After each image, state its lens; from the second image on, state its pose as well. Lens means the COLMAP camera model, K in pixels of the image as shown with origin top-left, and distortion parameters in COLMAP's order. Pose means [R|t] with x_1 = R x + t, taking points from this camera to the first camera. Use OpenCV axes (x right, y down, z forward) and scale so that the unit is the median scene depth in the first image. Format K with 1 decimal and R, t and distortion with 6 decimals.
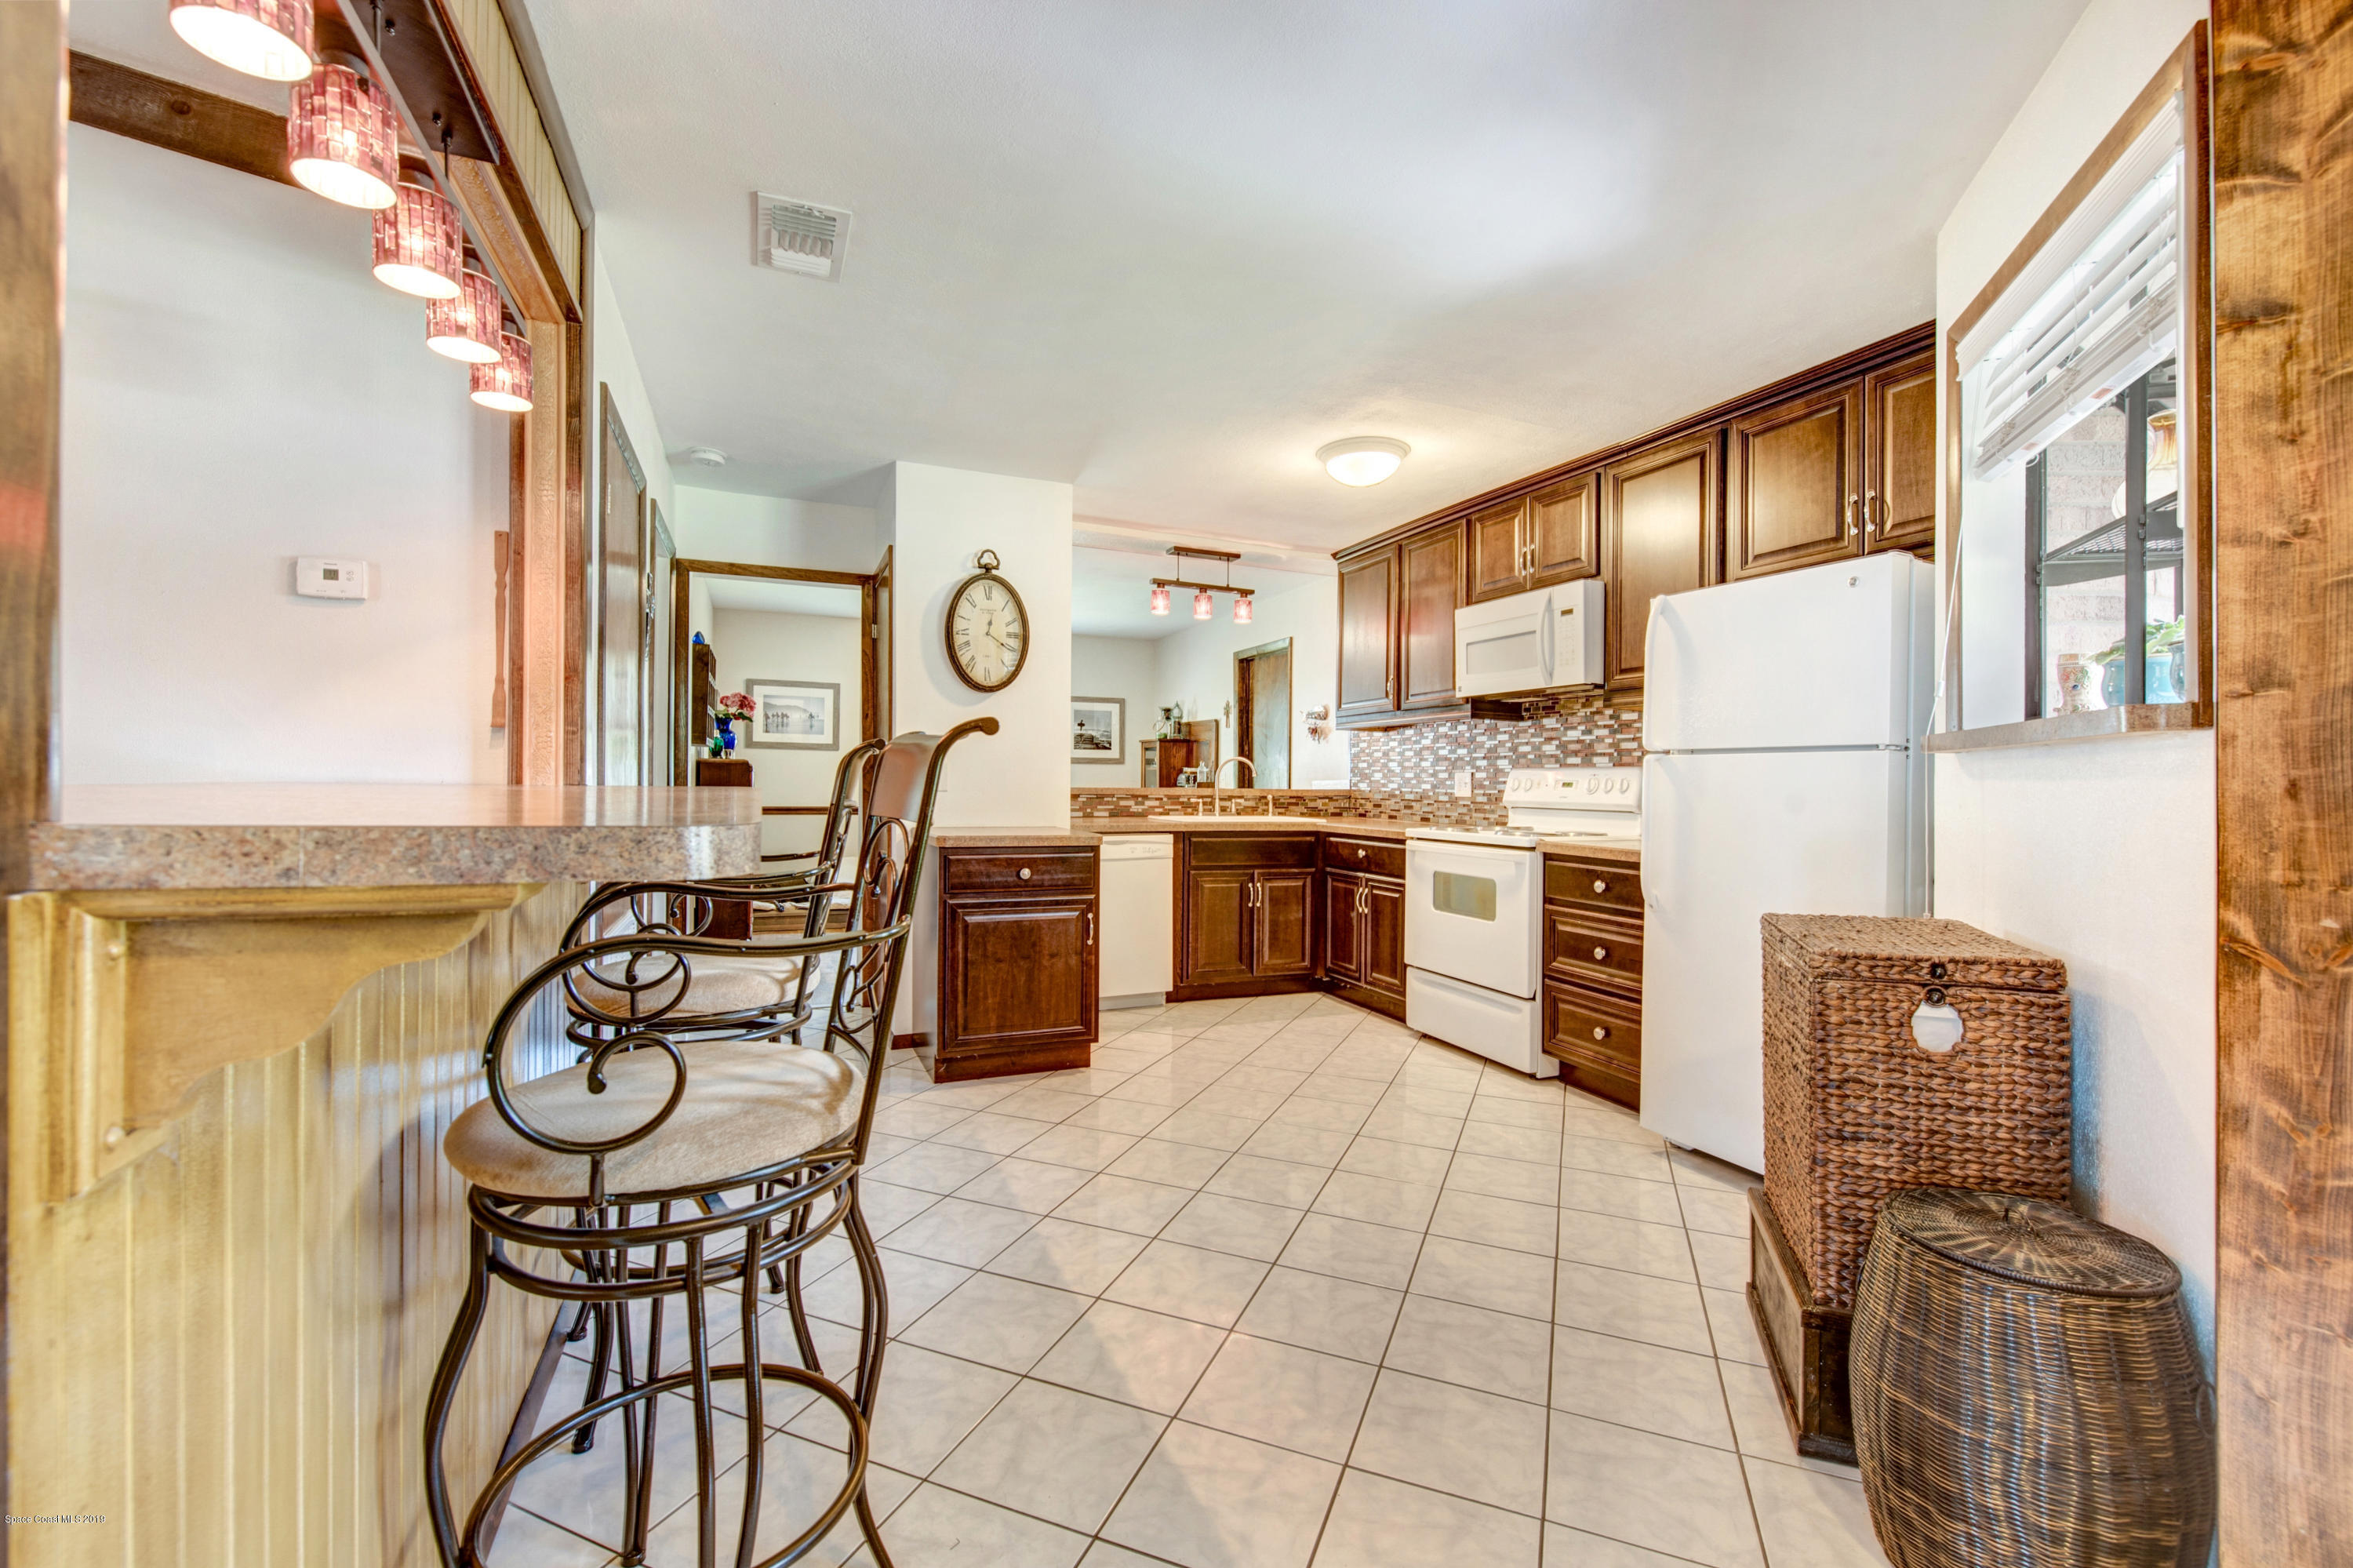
lens RADIAL K [[953.4, 0, 1176.5], [0, 953.4, 784.0], [0, 0, 1]] dist [-0.011159, -0.000095]
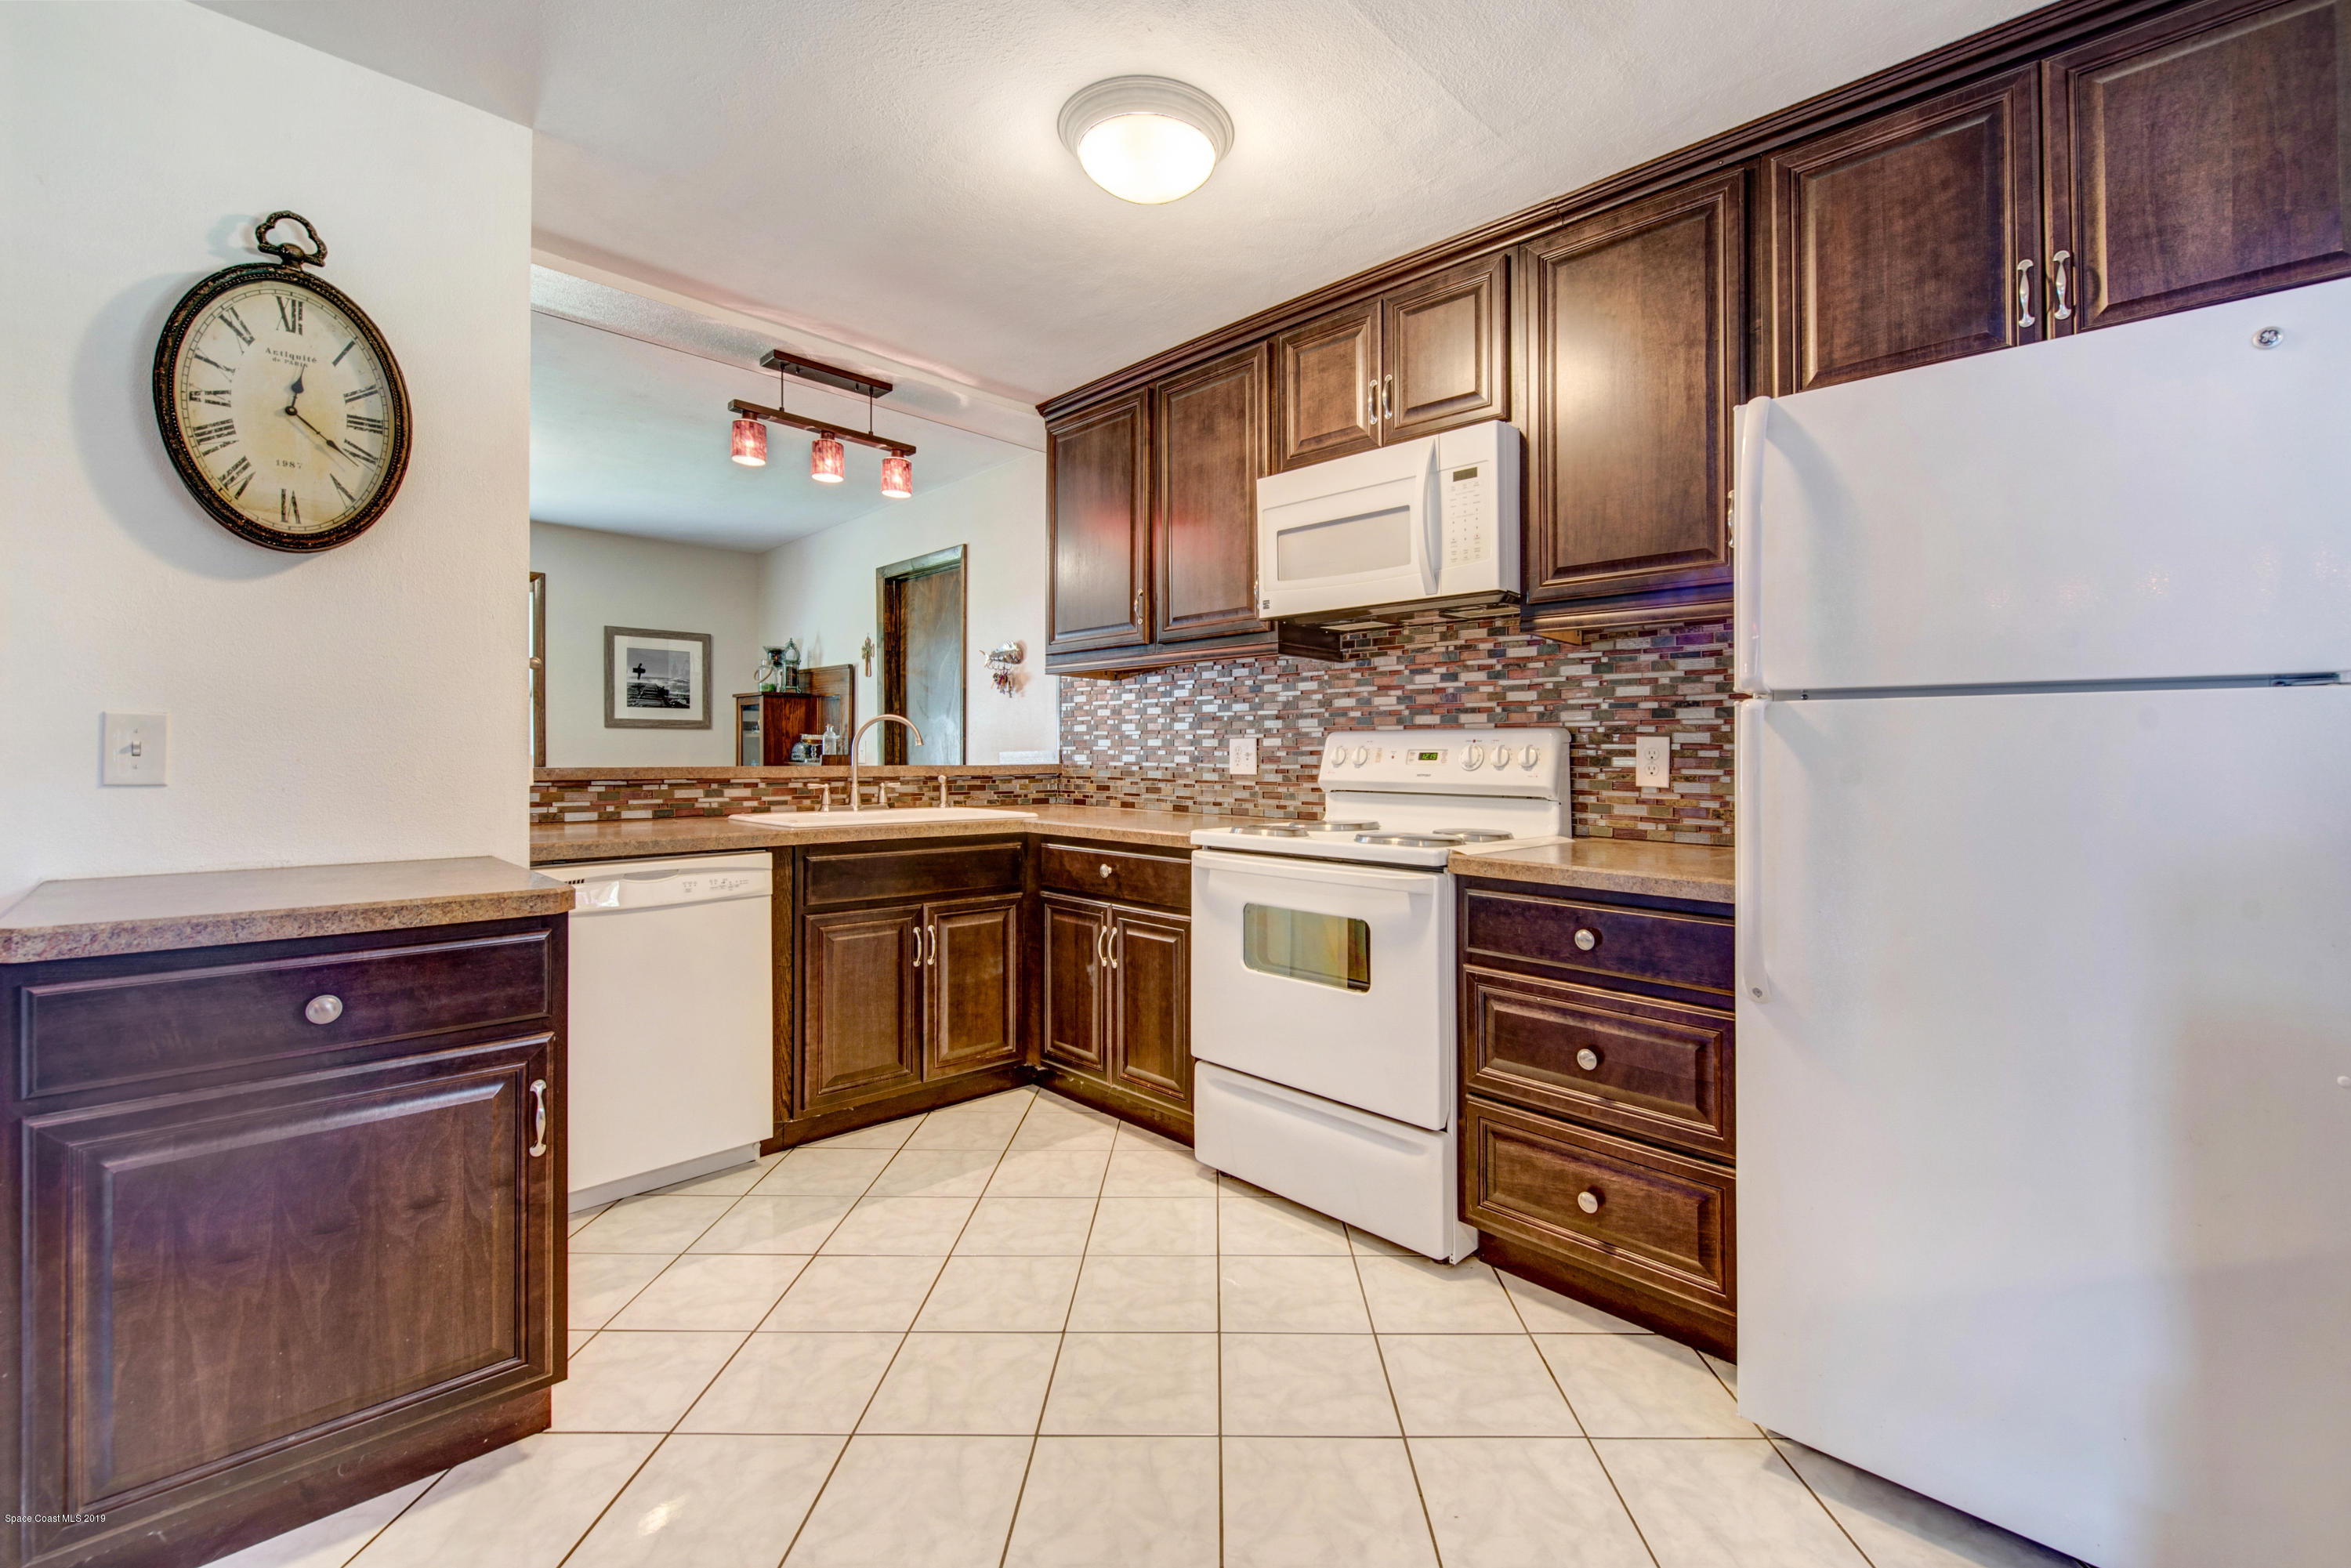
lens RADIAL K [[982.1, 0, 1197.3], [0, 982.1, 747.4], [0, 0, 1]] dist [-0.012888, -0.000229]
pose [[0.926917, -0.004590, 0.375238, 0.011971], [0.006858, 0.999965, -0.004707, -0.002966], [-0.375204, 0.006937, 0.926916, 0.392696]]
